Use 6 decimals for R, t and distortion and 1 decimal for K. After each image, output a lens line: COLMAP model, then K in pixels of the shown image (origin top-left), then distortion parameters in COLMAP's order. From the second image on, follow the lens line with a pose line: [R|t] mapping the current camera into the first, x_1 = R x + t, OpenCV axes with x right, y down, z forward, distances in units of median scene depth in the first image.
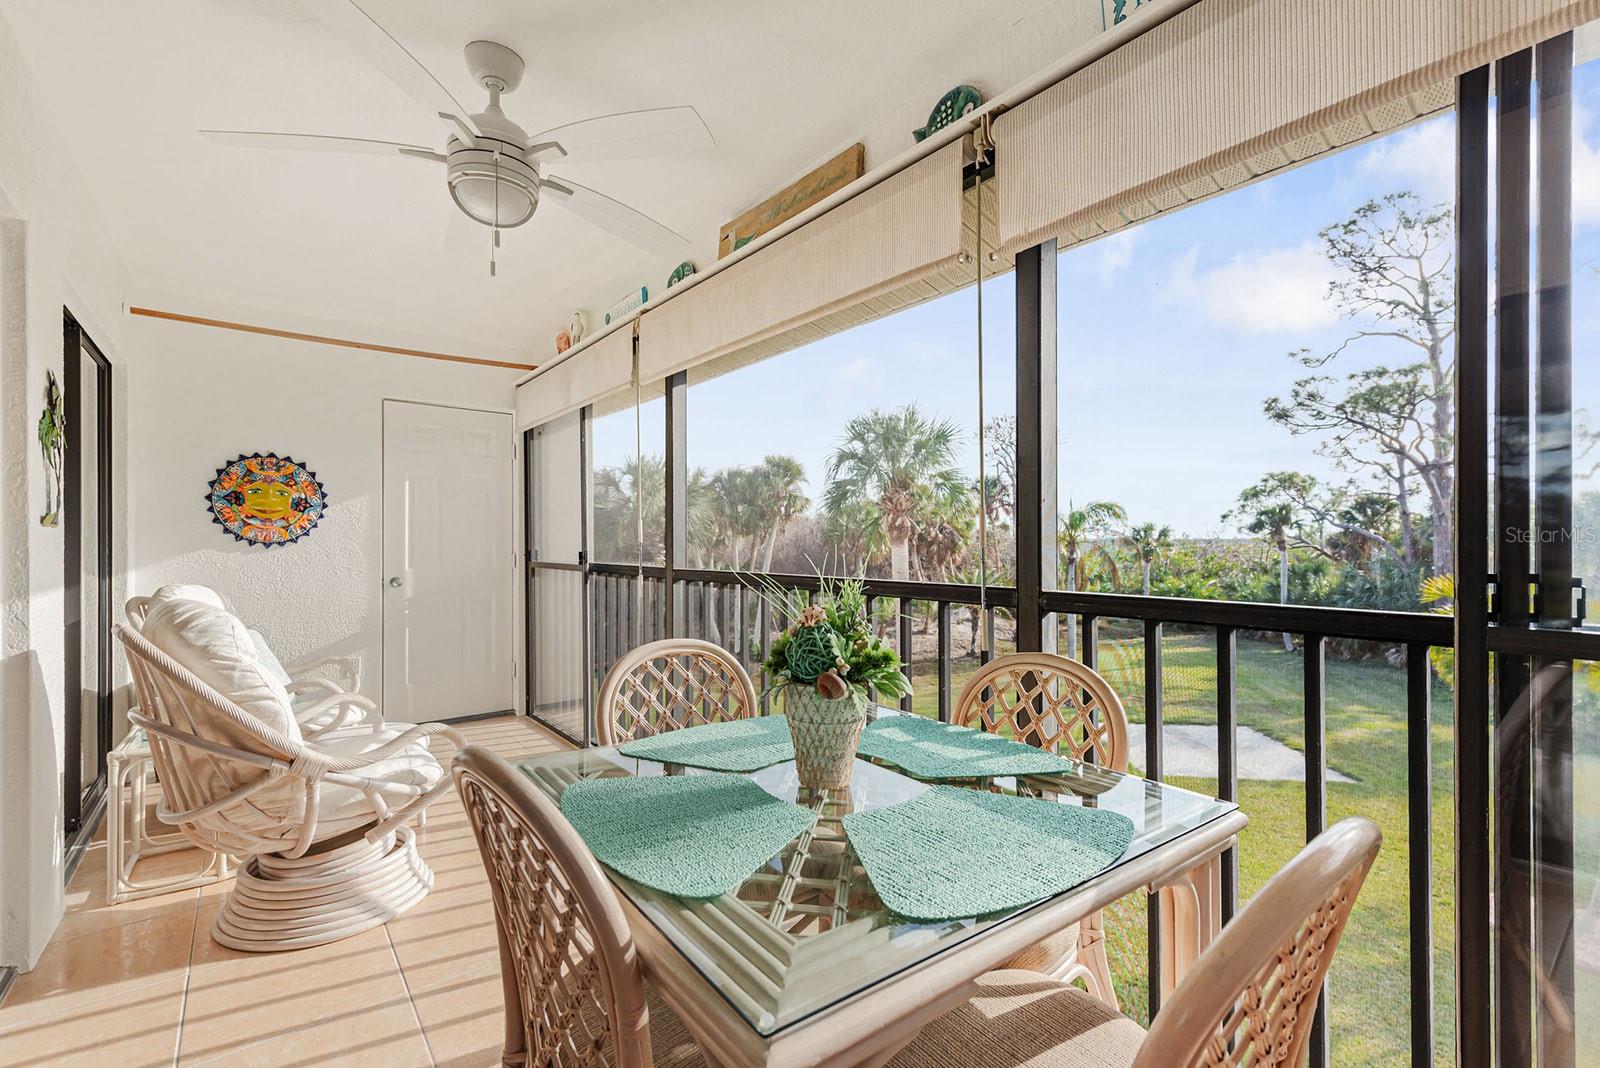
lens RADIAL K [[704.4, 0, 800.0], [0, 704.4, 534.0], [0, 0, 1]] dist [-0.002527, -0.000193]
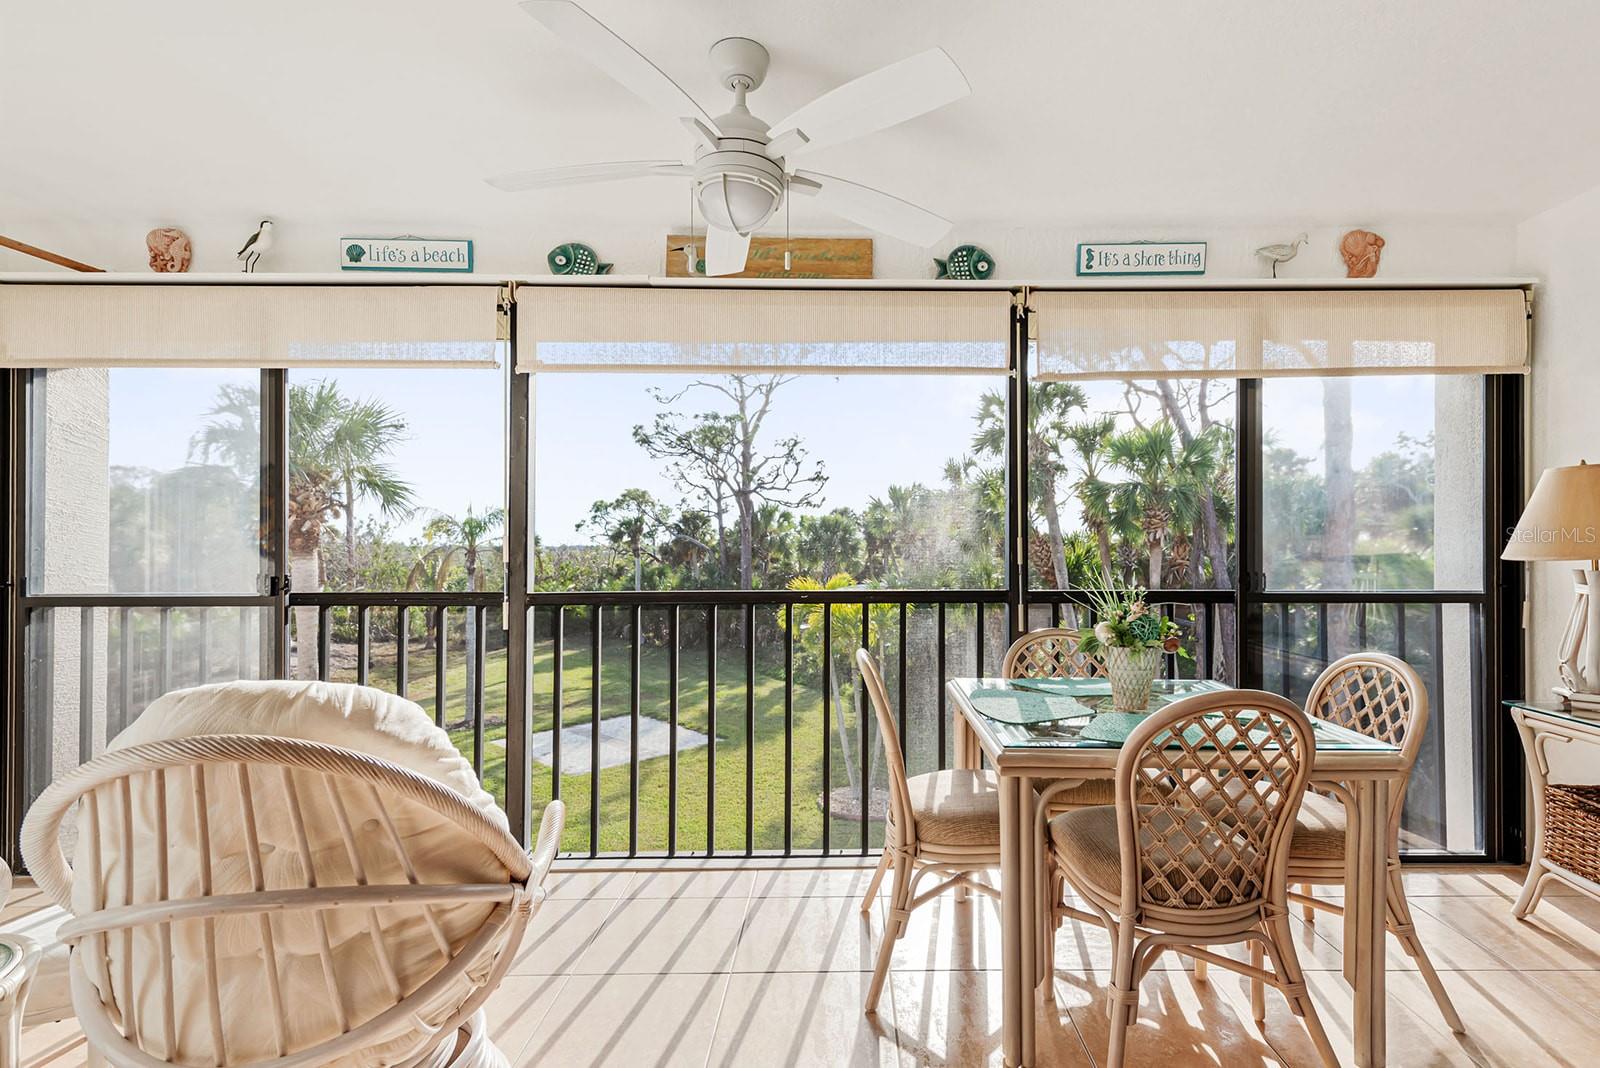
lens RADIAL K [[751.2, 0, 804.0], [0, 751.2, 518.9], [0, 0, 1]] dist [0.000264, 0.000182]
pose [[0.613086, 0.028006, 0.789520, -0.132956], [-0.004944, 0.999488, -0.031615, -0.001757], [-0.790001, 0.015480, 0.612911, 0.036023]]
